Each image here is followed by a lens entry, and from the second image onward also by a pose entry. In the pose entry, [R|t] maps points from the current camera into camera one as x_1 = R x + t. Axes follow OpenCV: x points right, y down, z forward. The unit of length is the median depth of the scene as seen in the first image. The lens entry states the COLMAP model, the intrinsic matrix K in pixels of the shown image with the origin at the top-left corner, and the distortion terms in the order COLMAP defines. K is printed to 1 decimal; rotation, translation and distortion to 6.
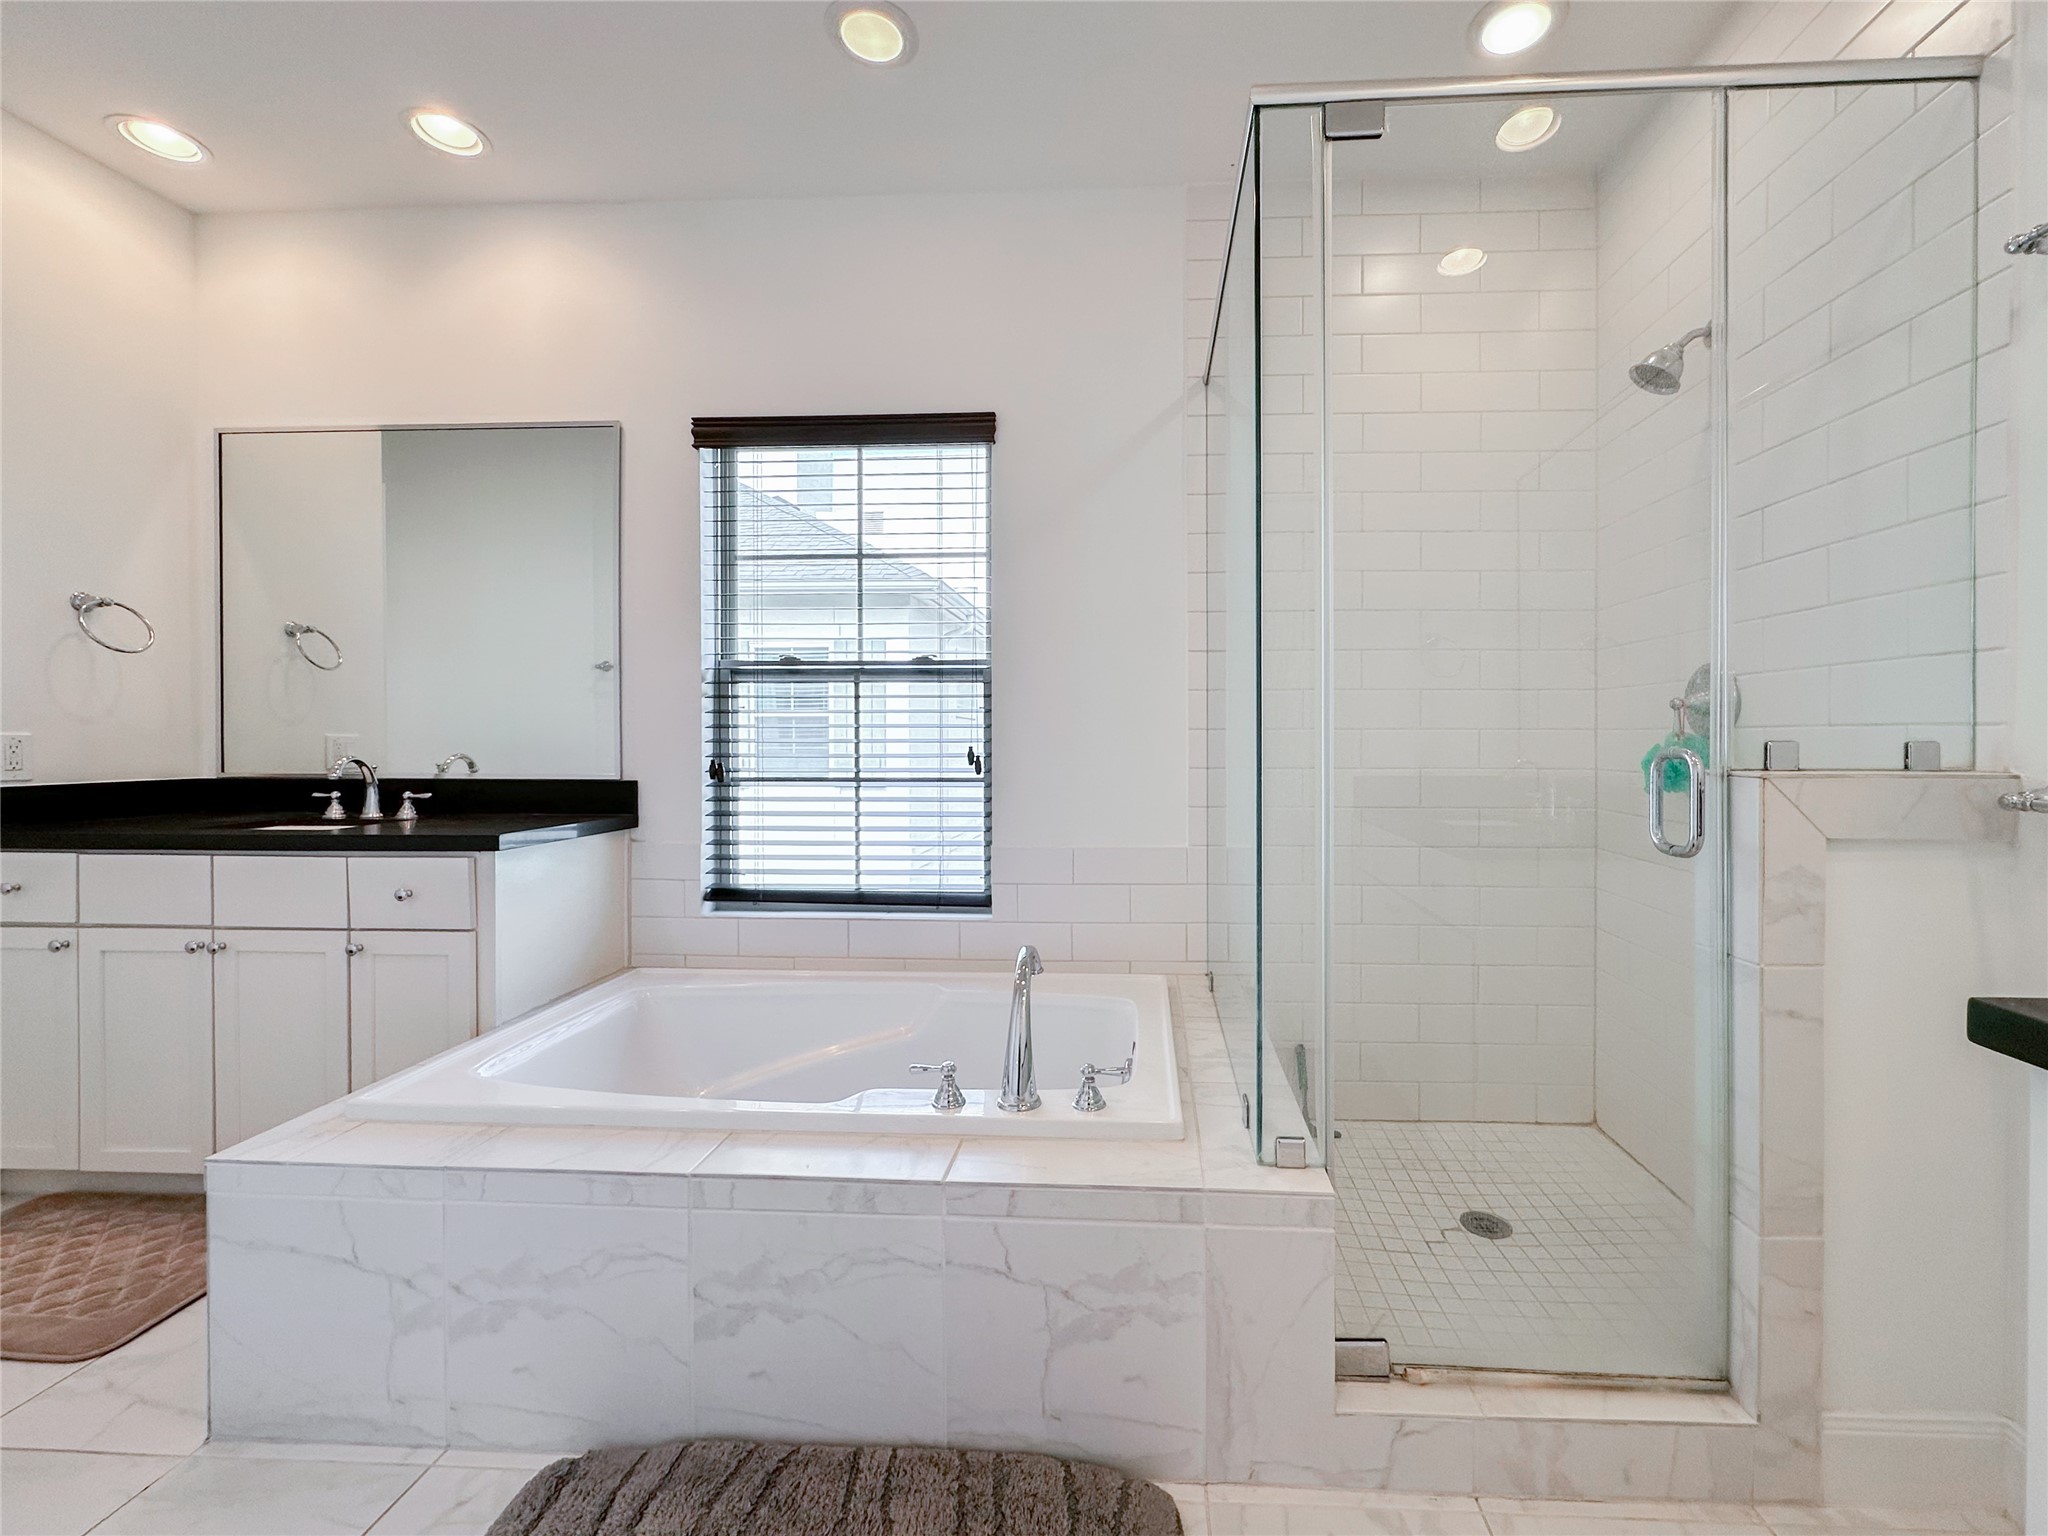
lens RADIAL K [[843.8, 0, 1032.6], [0, 843.8, 762.1], [0, 0, 1]] dist [-0.001132, 0.000299]
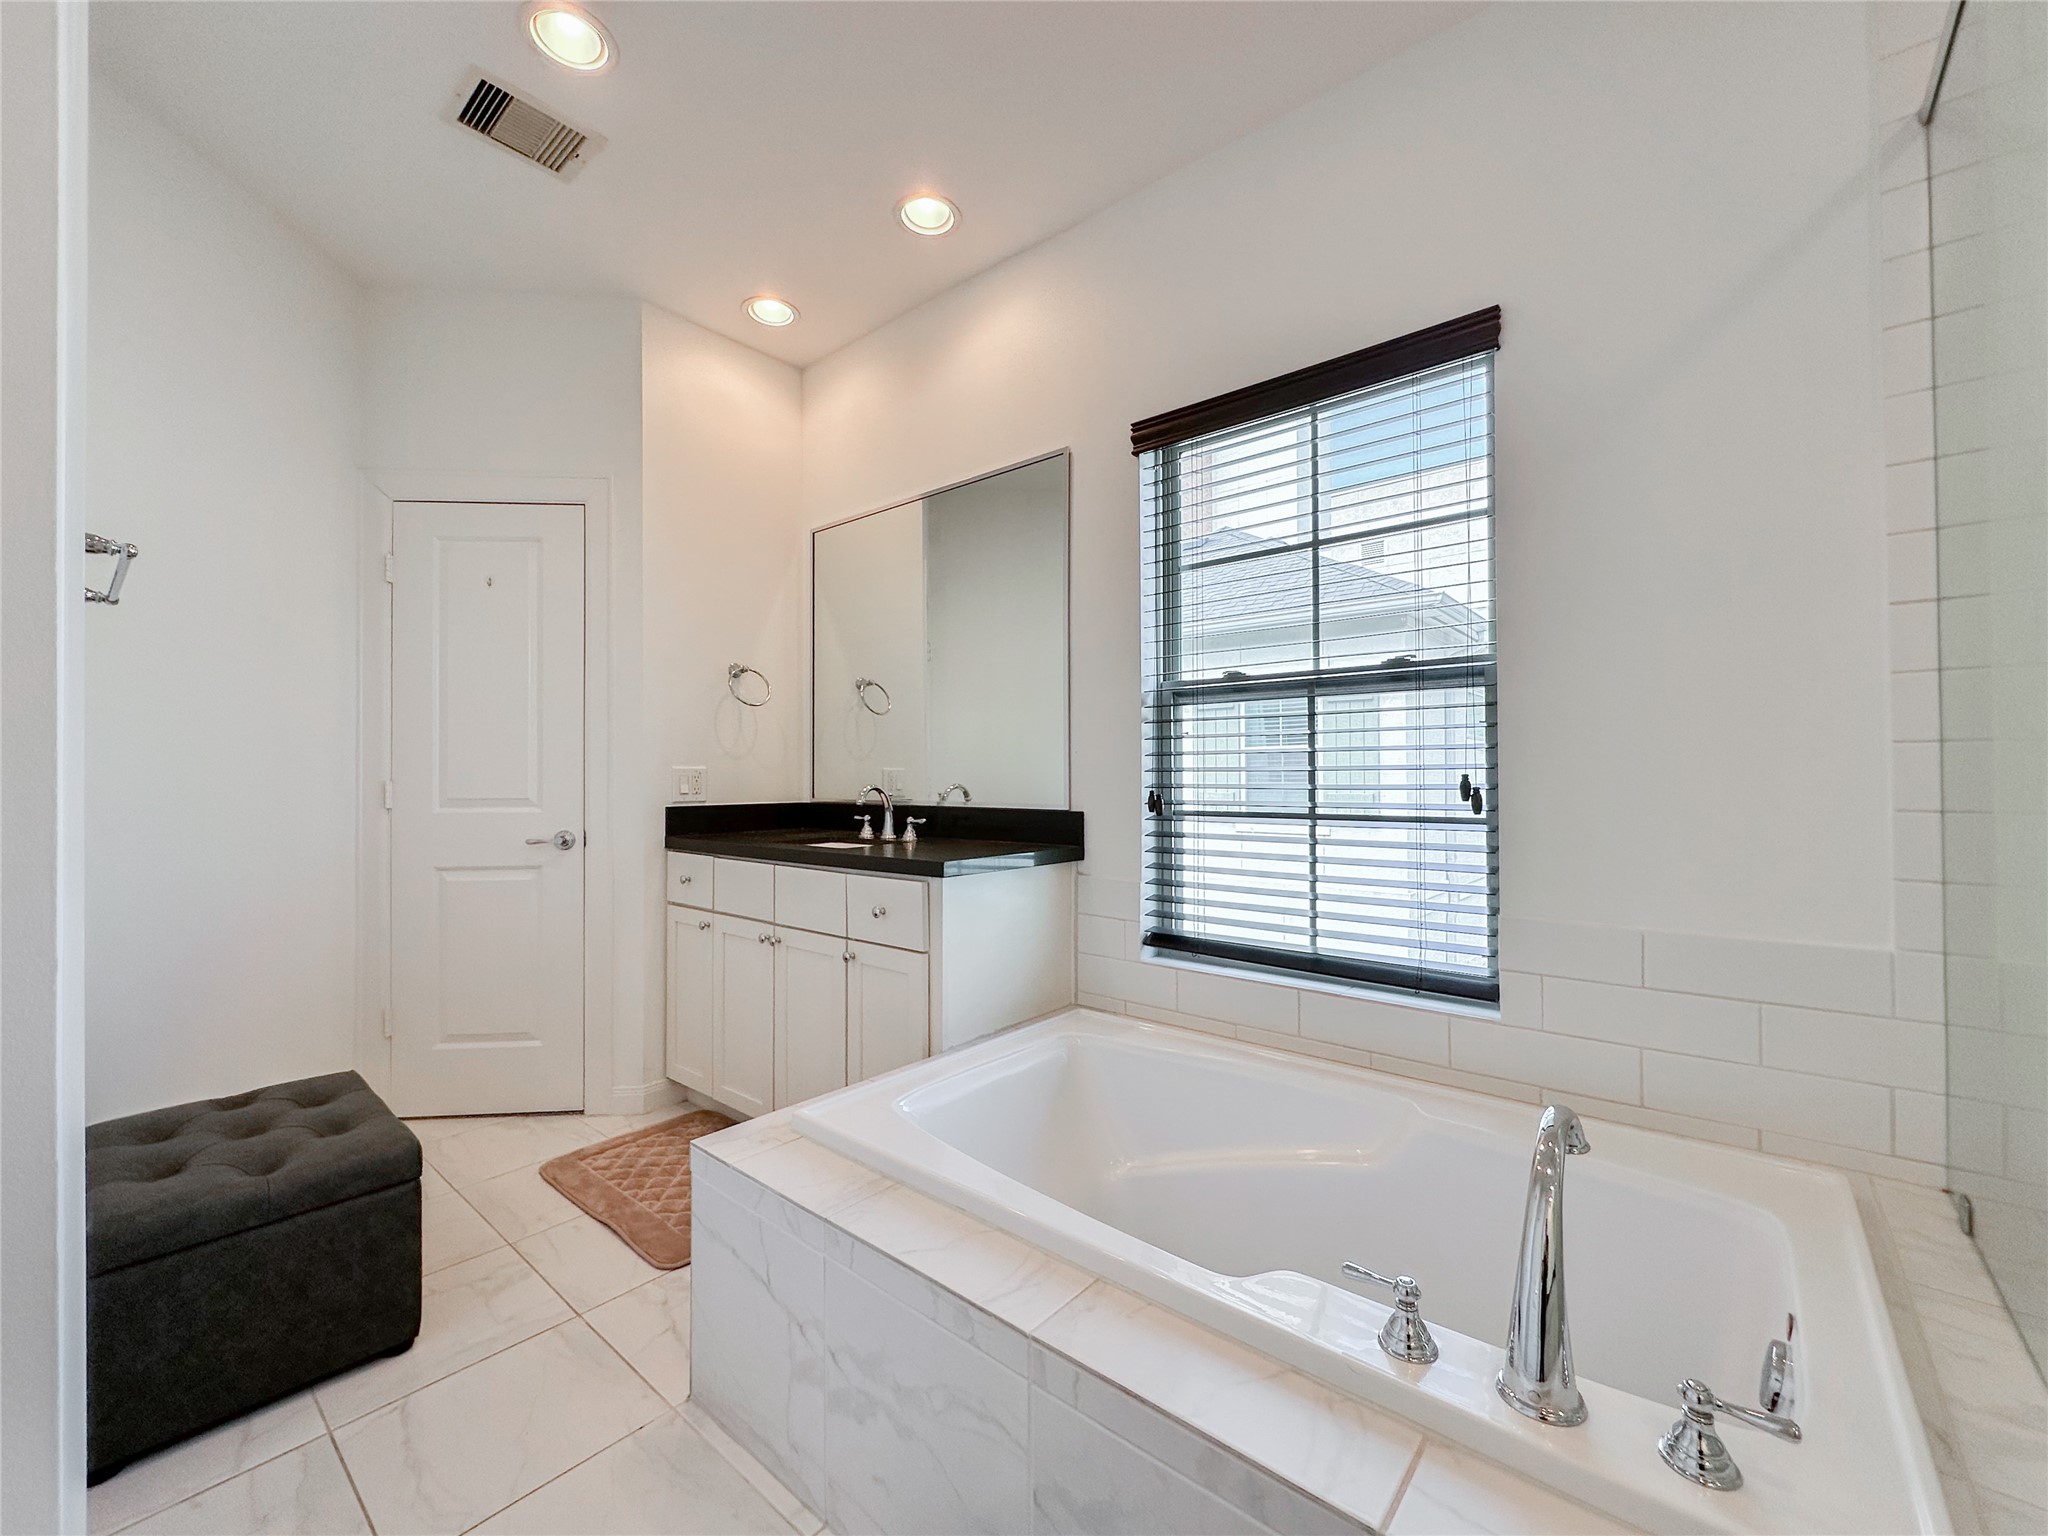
lens RADIAL K [[843.8, 0, 1032.6], [0, 843.8, 762.1], [0, 0, 1]] dist [-0.001132, 0.000299]
pose [[0.843506, -0.008095, -0.537059, 0.001791], [-0.014691, 0.999165, -0.038134, 0.003133], [0.536920, 0.040056, 0.842682, 0.163773]]
